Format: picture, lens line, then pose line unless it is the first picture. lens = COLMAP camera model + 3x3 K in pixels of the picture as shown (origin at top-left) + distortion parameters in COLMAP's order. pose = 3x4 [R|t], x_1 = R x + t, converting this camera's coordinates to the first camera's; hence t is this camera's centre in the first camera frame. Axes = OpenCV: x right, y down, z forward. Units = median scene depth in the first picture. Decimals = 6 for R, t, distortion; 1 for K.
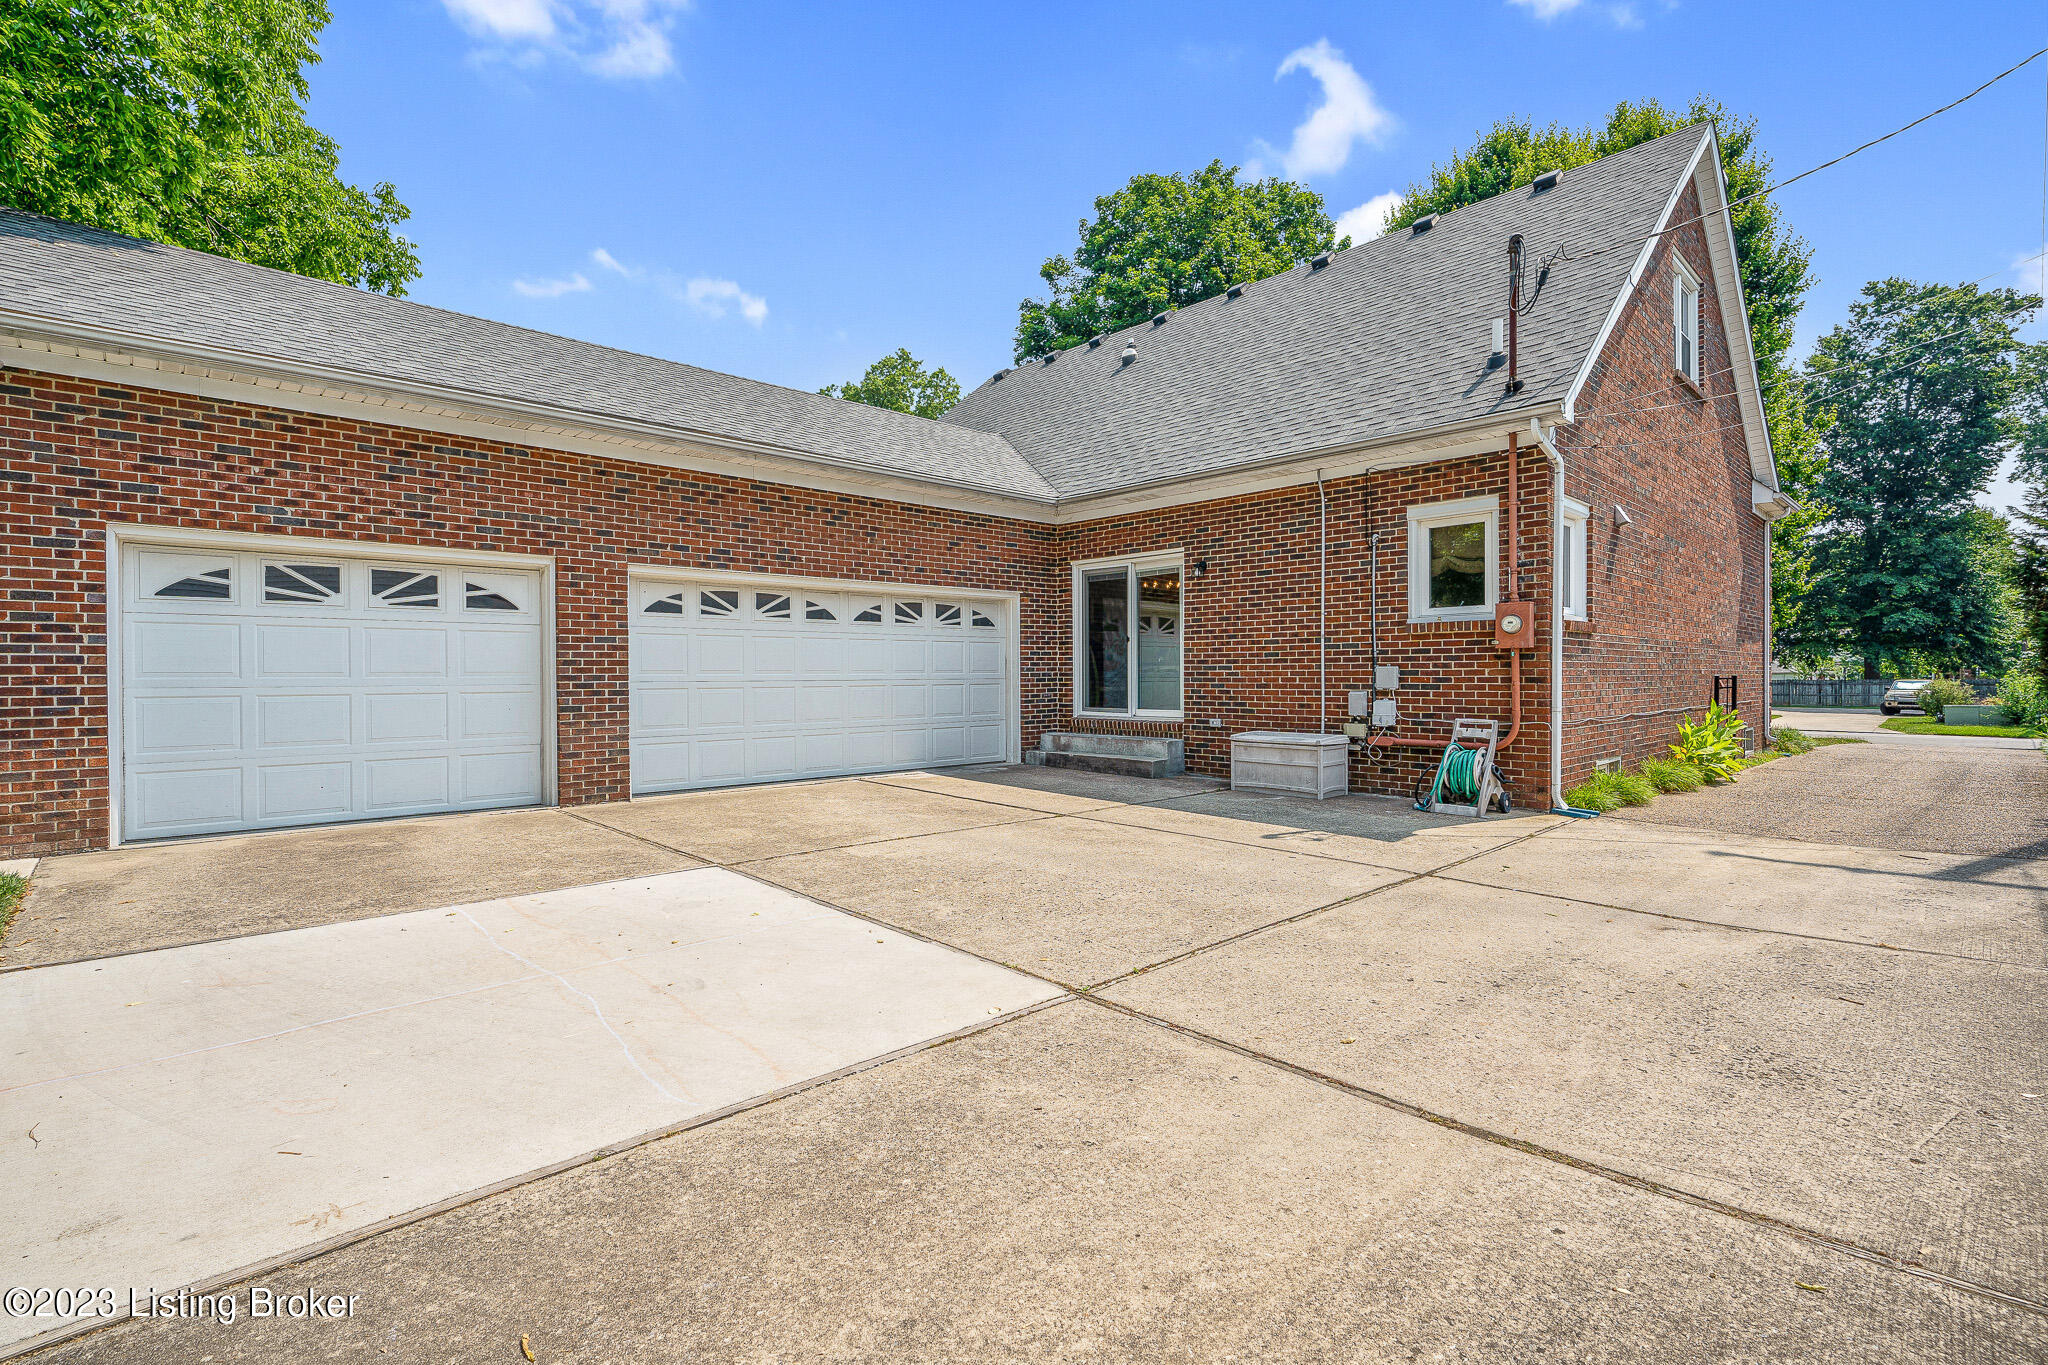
lens RADIAL K [[946.6, 0, 1016.6], [0, 946.6, 682.3], [0, 0, 1]] dist [-0.005802, -0.000189]
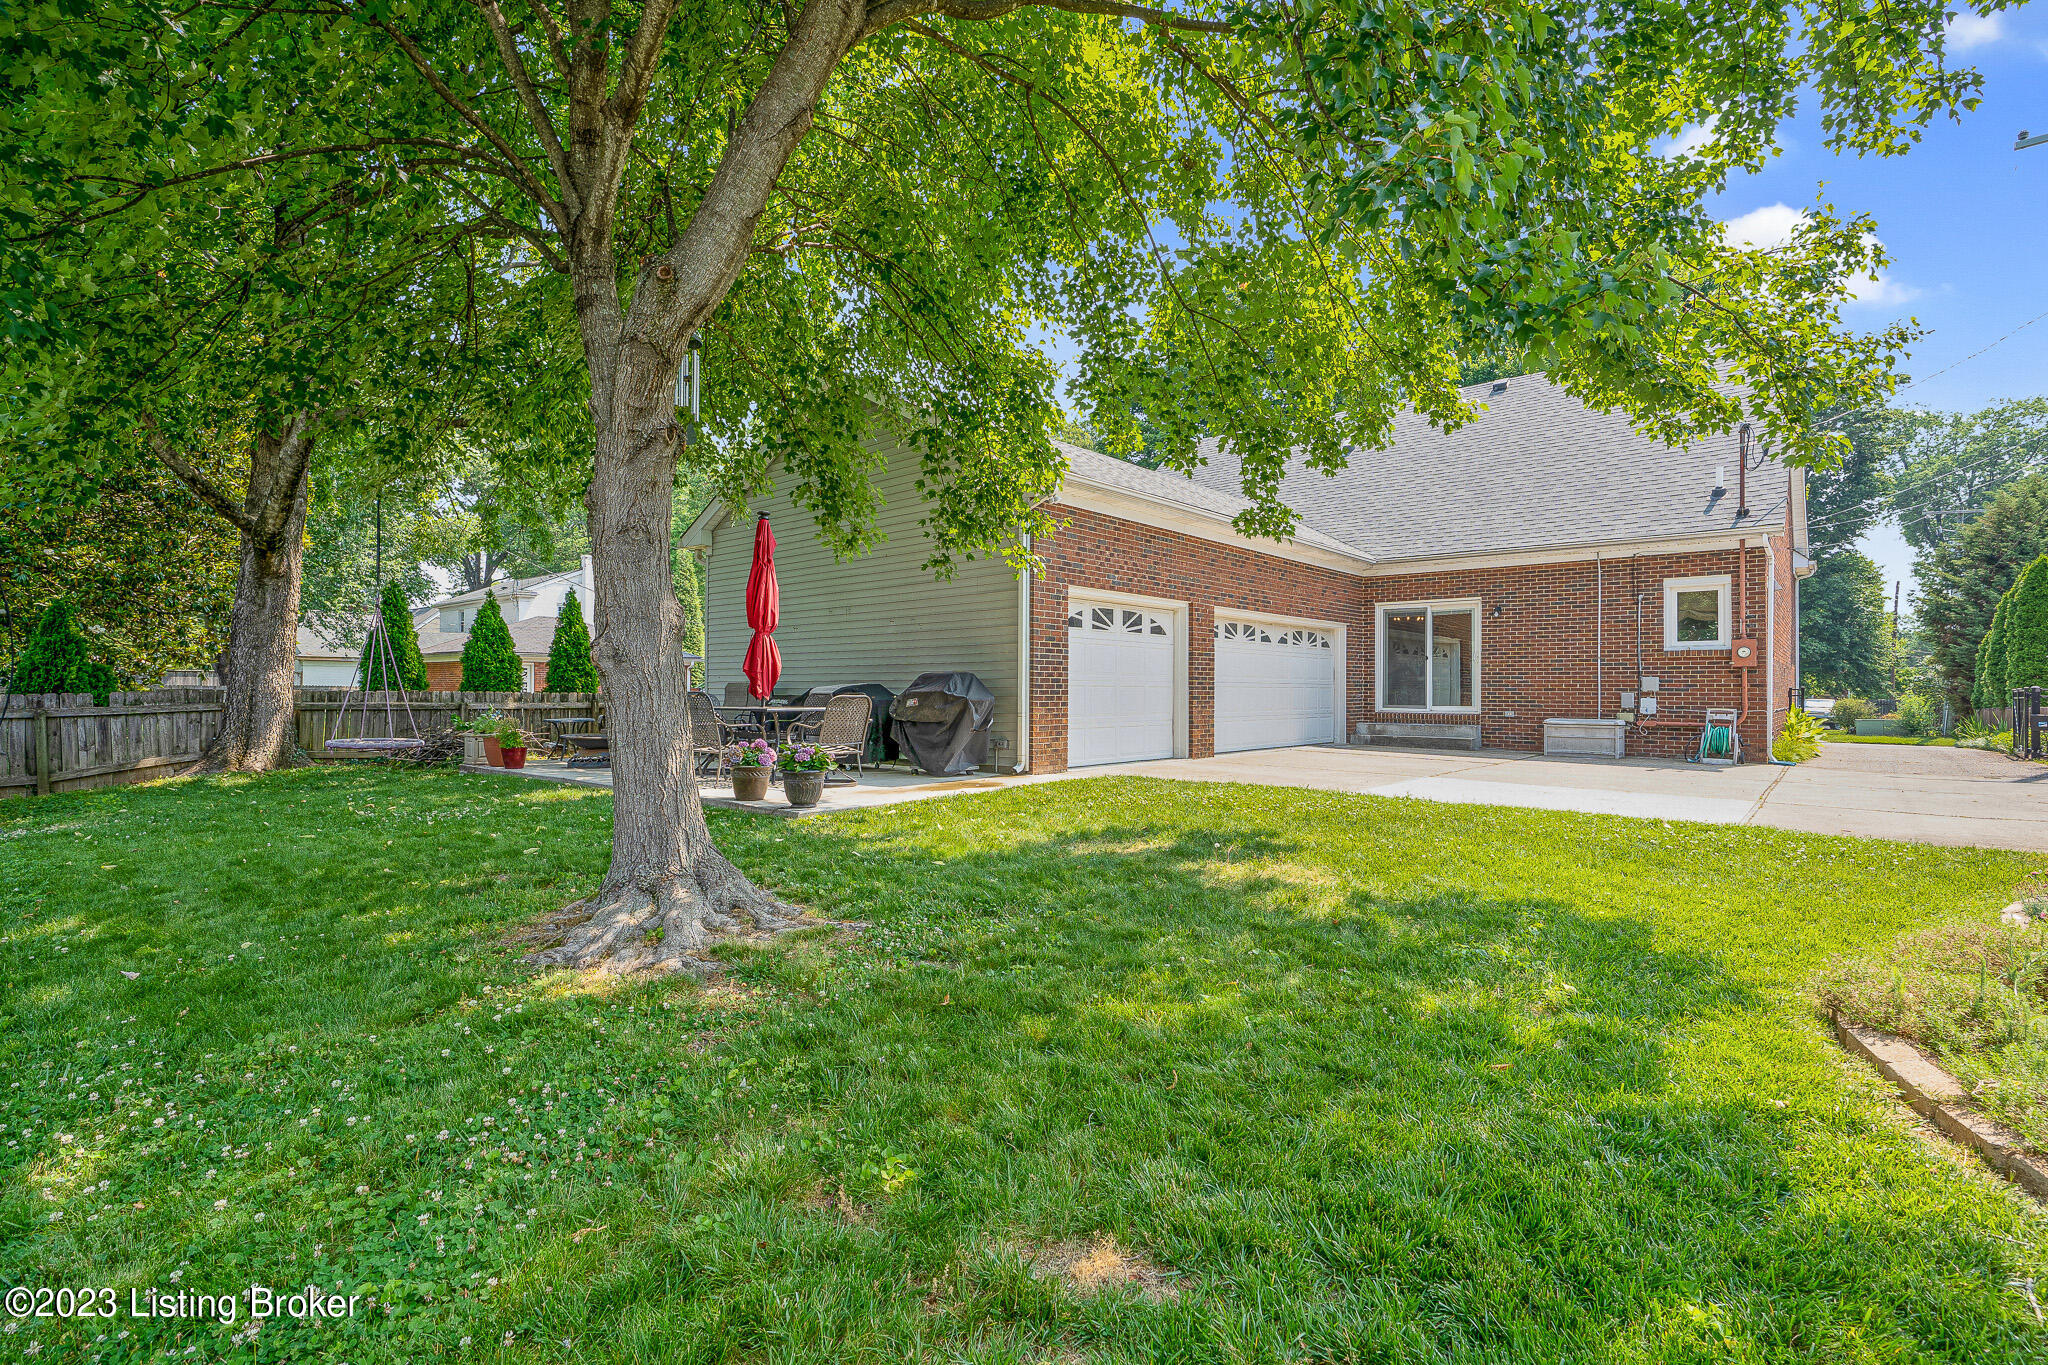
lens RADIAL K [[946.6, 0, 1014.4], [0, 946.6, 682.7], [0, 0, 1]] dist [-0.005802, -0.000189]
pose [[0.996527, 0.010219, 0.082646, -0.823688], [-0.008879, 0.999823, -0.016566, 0.029183], [-0.082800, 0.015775, 0.996441, -0.515297]]
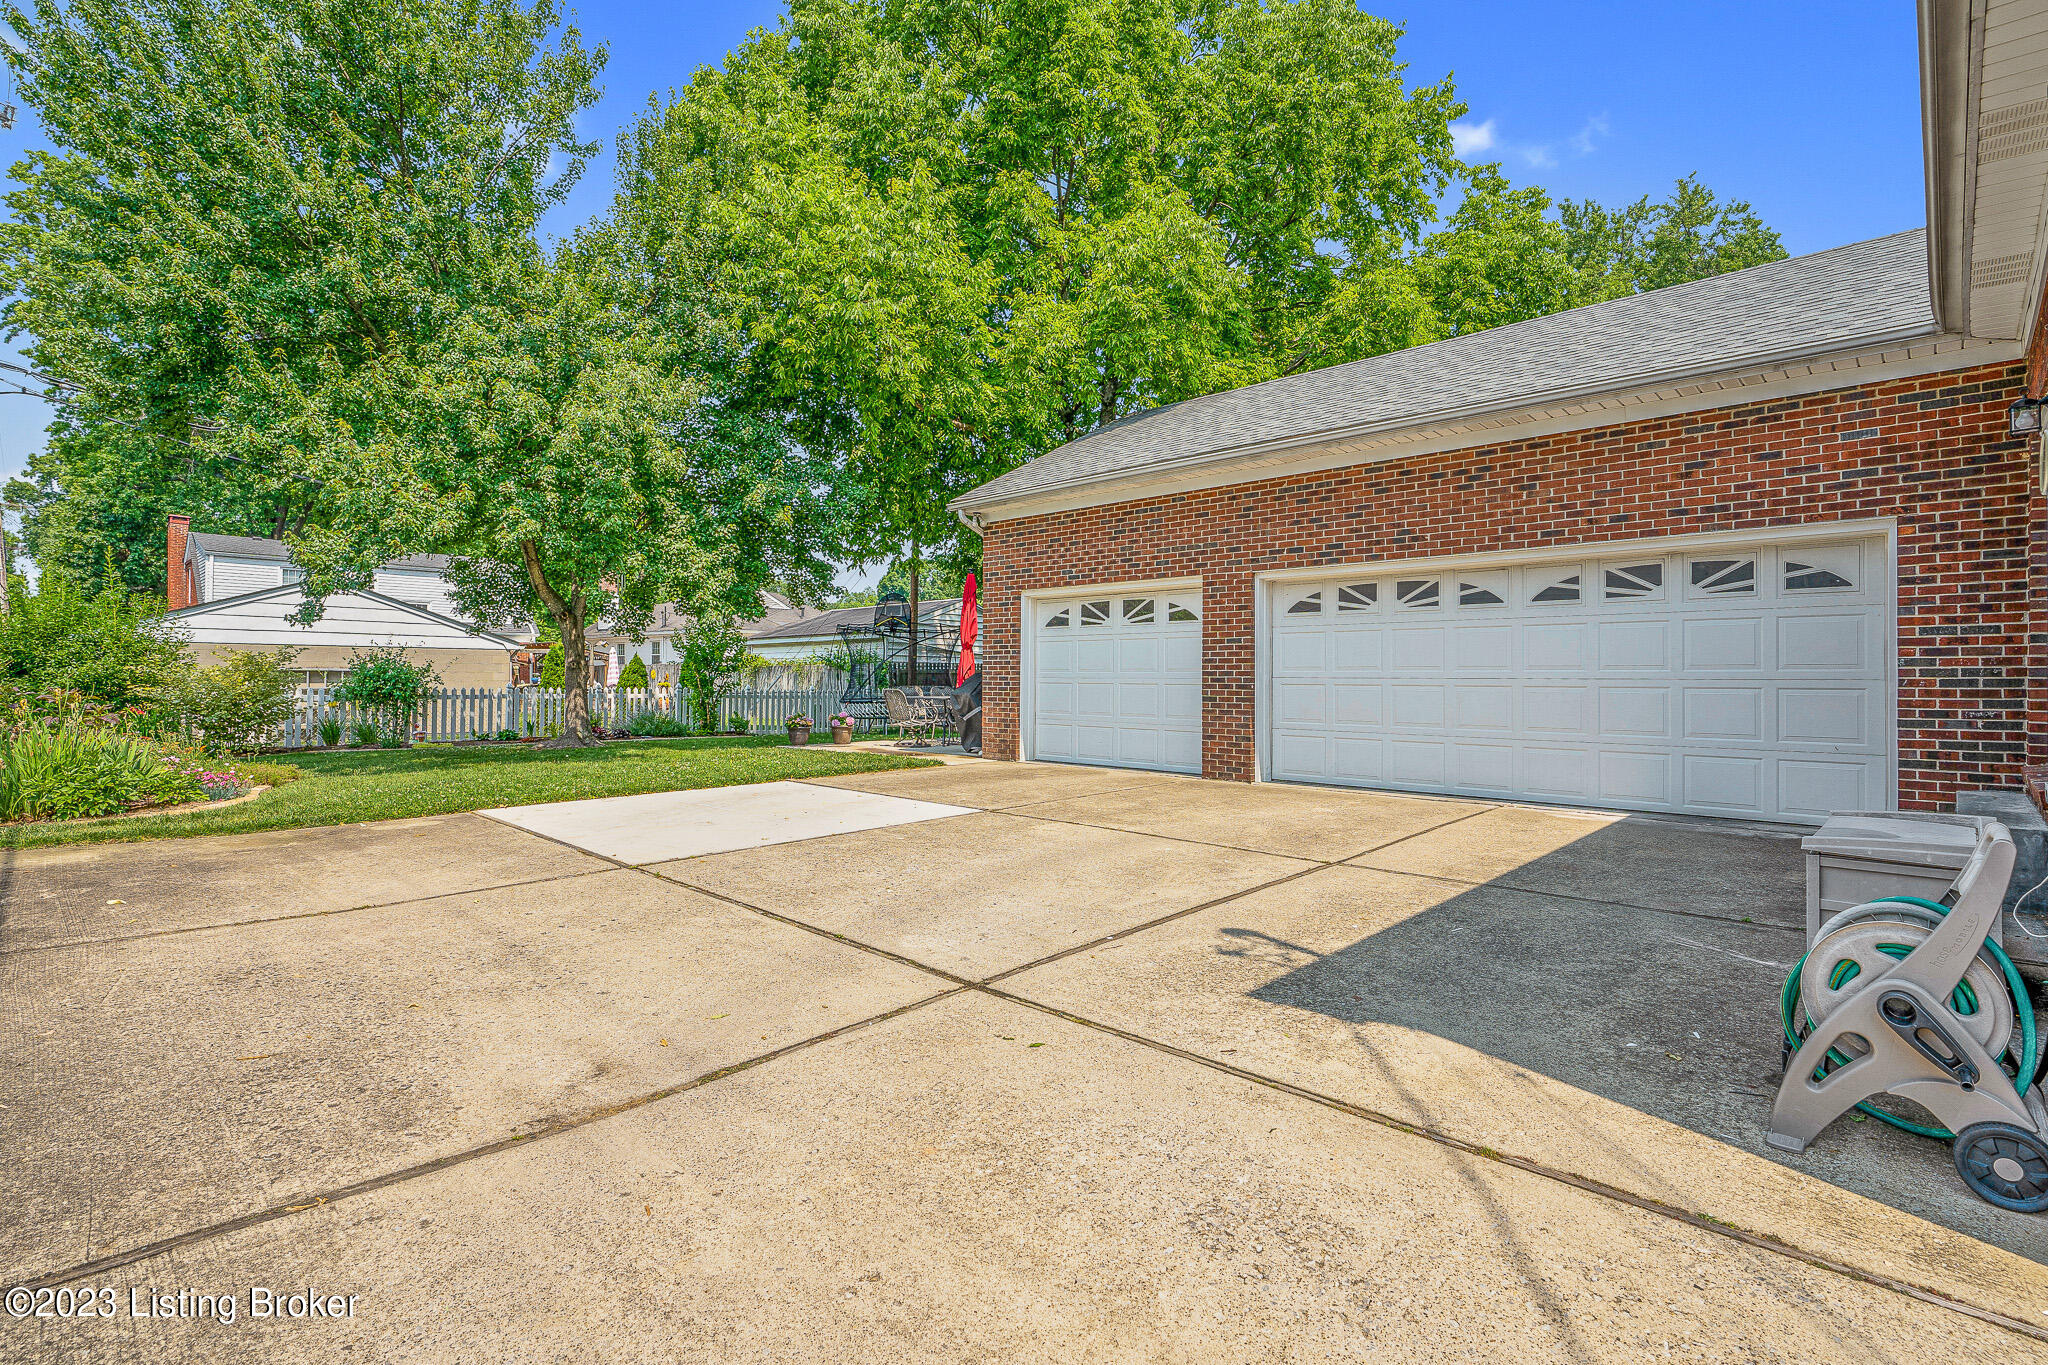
lens RADIAL K [[946.6, 0, 1006.9], [0, 946.6, 681.1], [0, 0, 1]] dist [-0.005802, -0.000189]
pose [[0.031216, 0.010310, -0.999459, 0.667945], [-0.011723, 0.999882, 0.009949, -0.003201], [0.999444, 0.011406, 0.031333, 0.630275]]
